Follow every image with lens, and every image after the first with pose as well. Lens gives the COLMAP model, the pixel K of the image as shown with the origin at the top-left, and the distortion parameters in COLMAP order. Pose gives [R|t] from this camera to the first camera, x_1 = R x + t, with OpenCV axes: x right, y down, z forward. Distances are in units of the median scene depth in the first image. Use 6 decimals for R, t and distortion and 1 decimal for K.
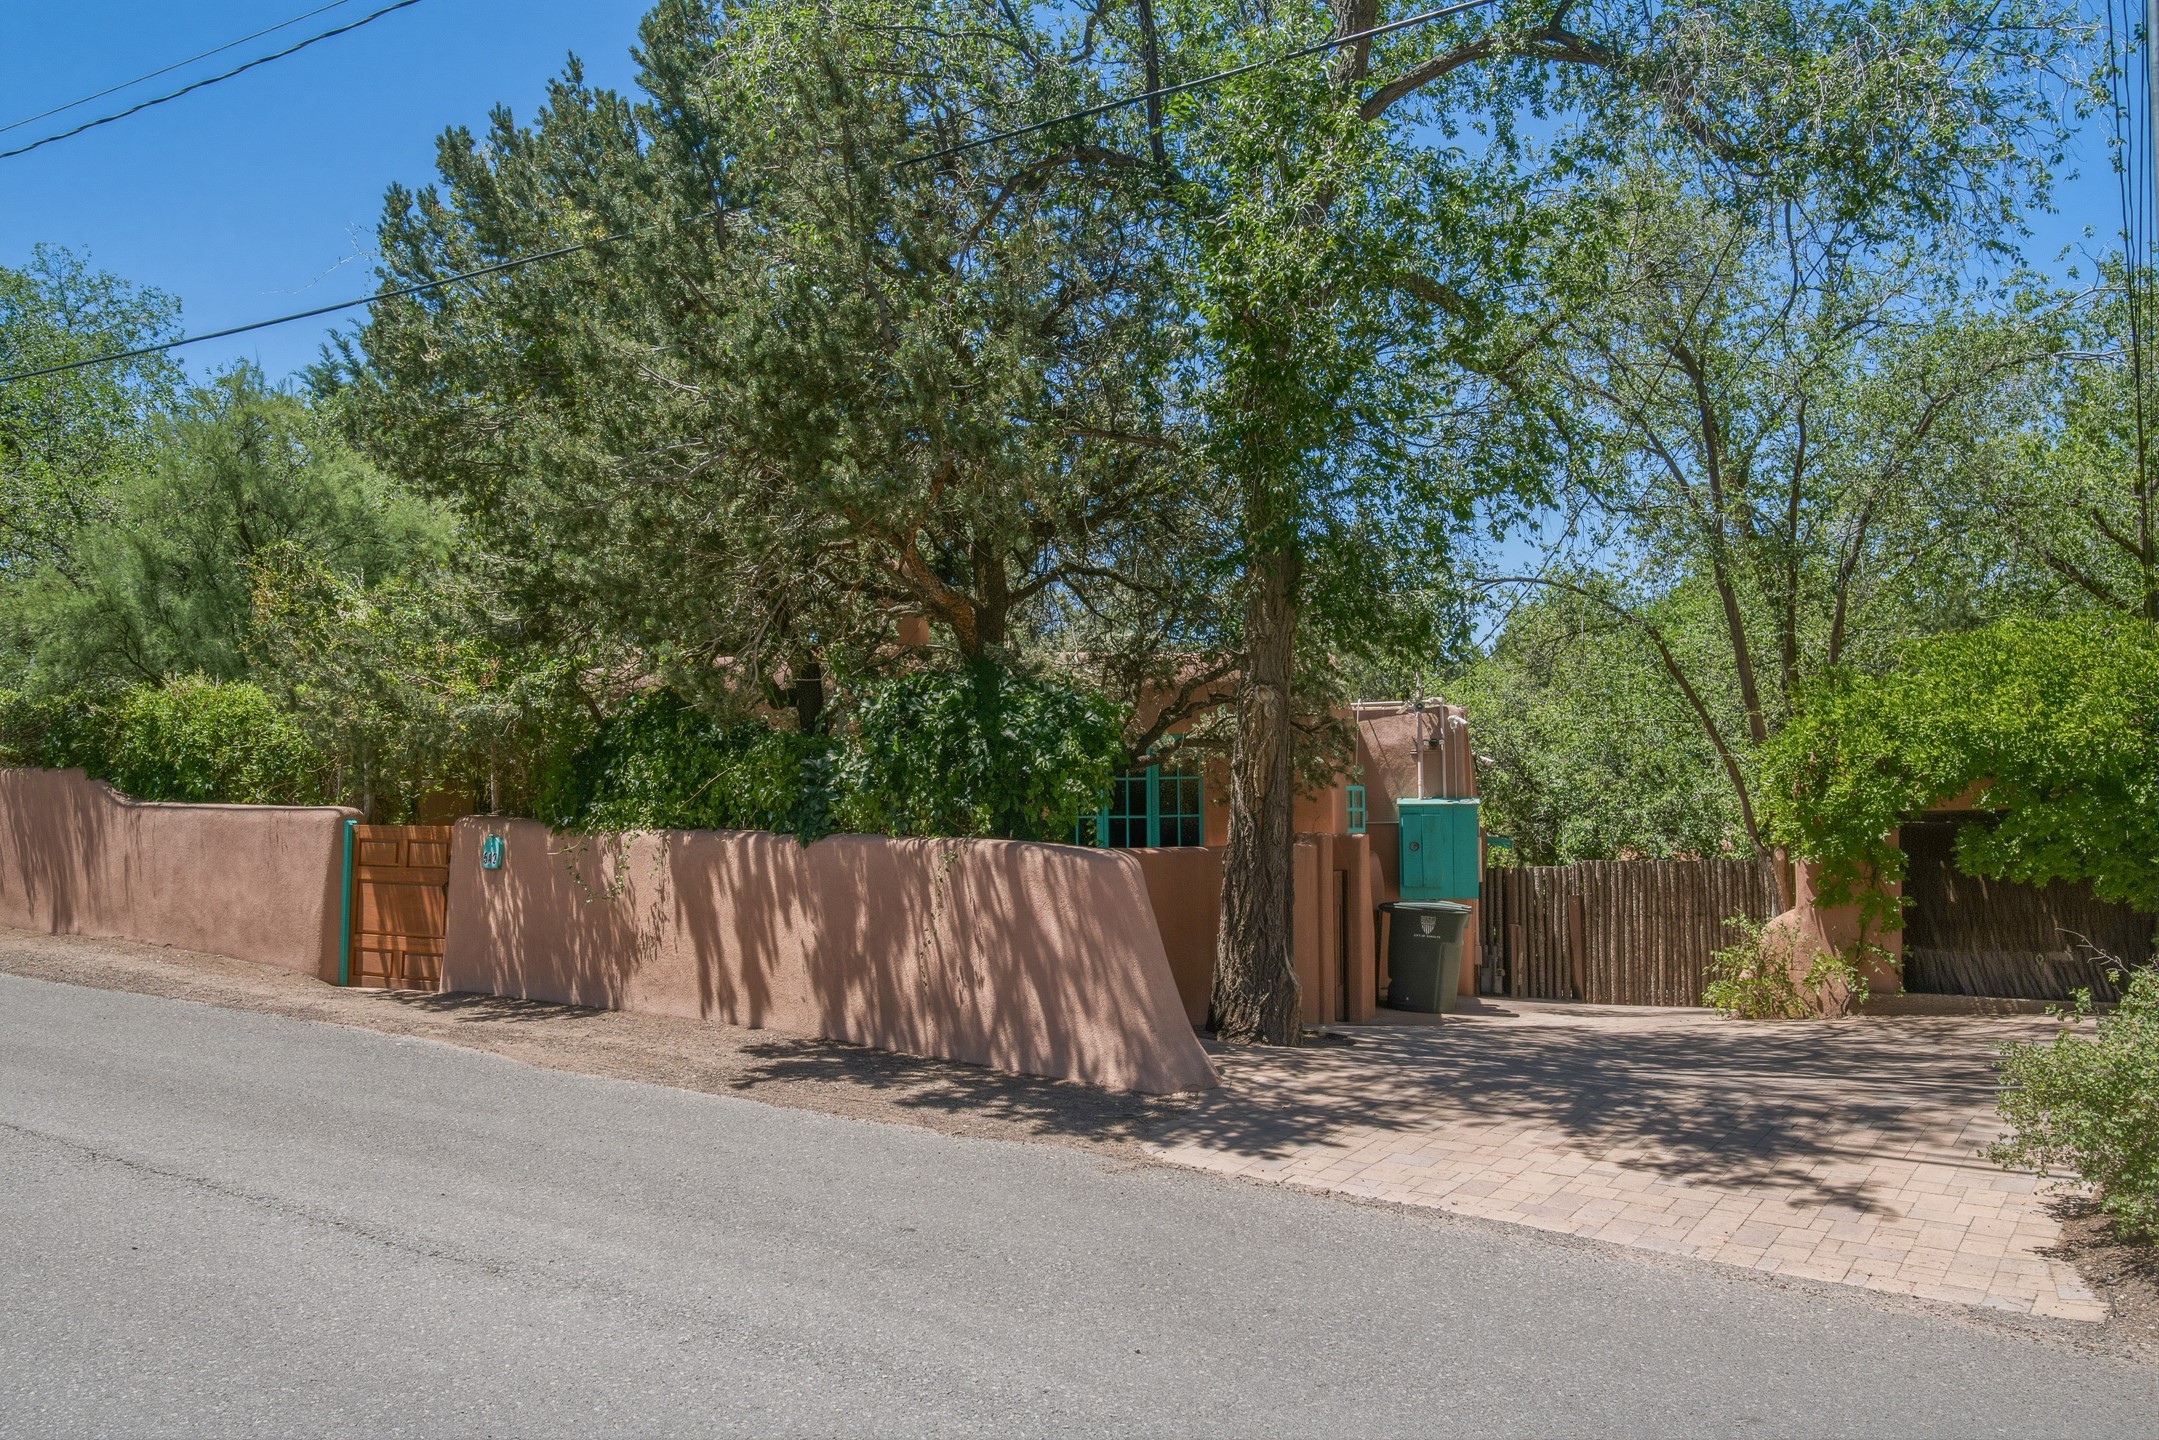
lens RADIAL K [[1831.9, 0, 1078.4], [0, 1831.9, 726.5], [0, 0, 1]] dist [0.014514, -0.016974]
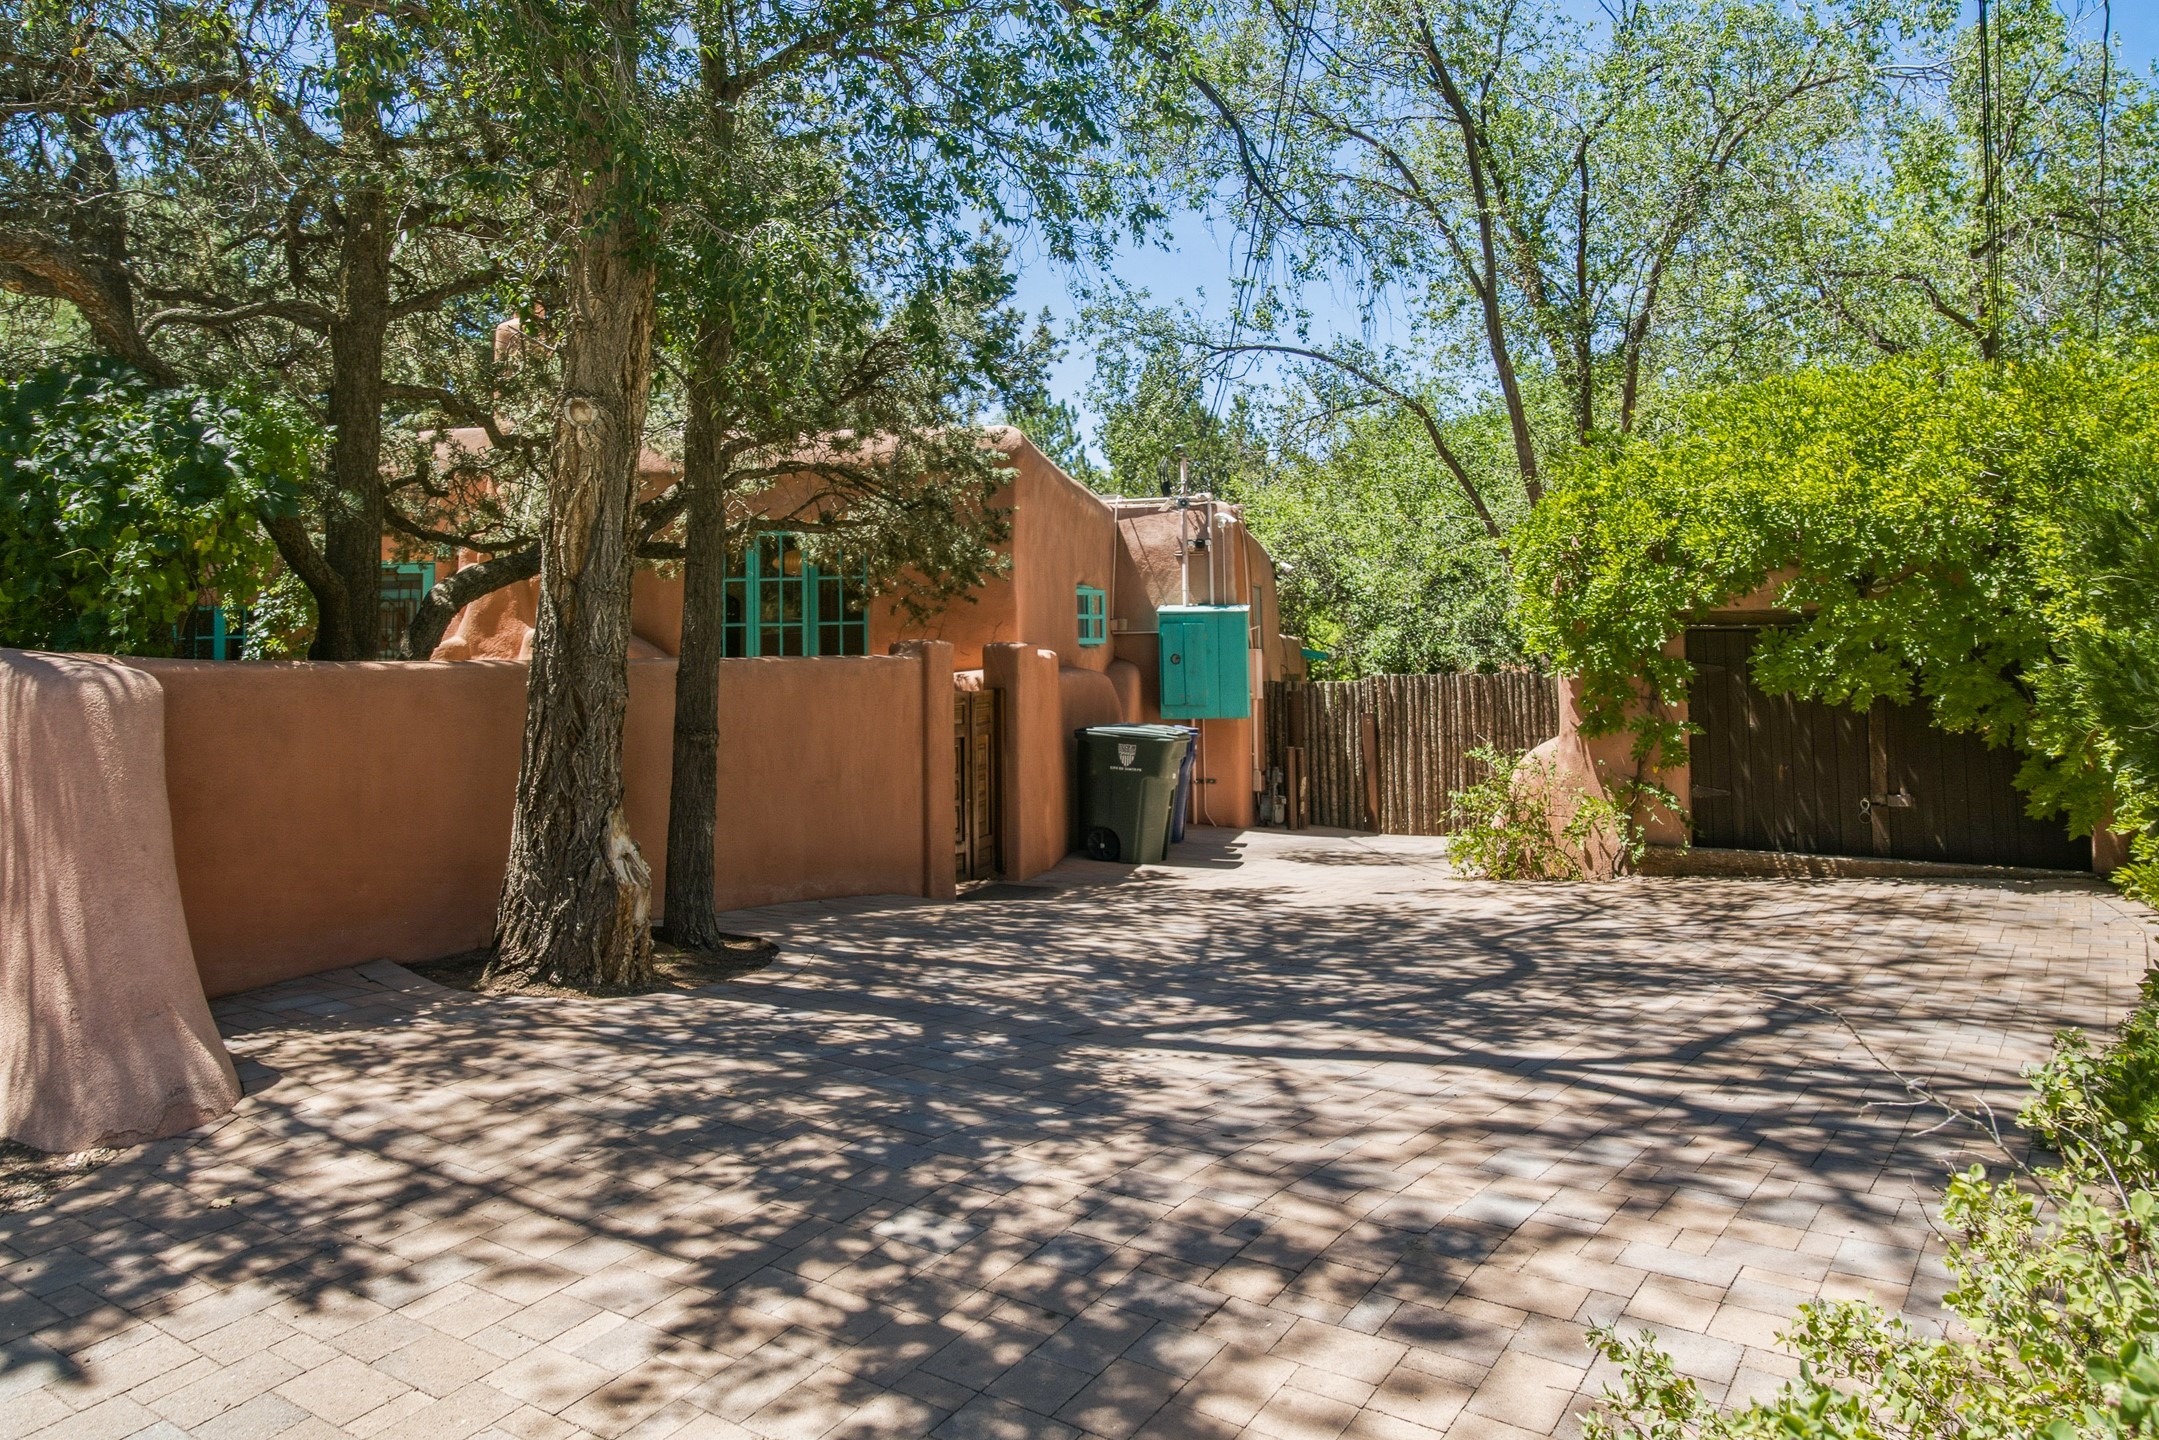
lens RADIAL K [[1553.0, 0, 1068.7], [0, 1553.0, 487.9], [0, 0, 1]] dist [-0.008740, 0.003669]
pose [[0.999980, -0.001891, -0.006074, 0.193180], [0.001614, 0.998970, -0.045336, 0.023399], [0.006153, 0.045325, 0.998953, 0.342626]]
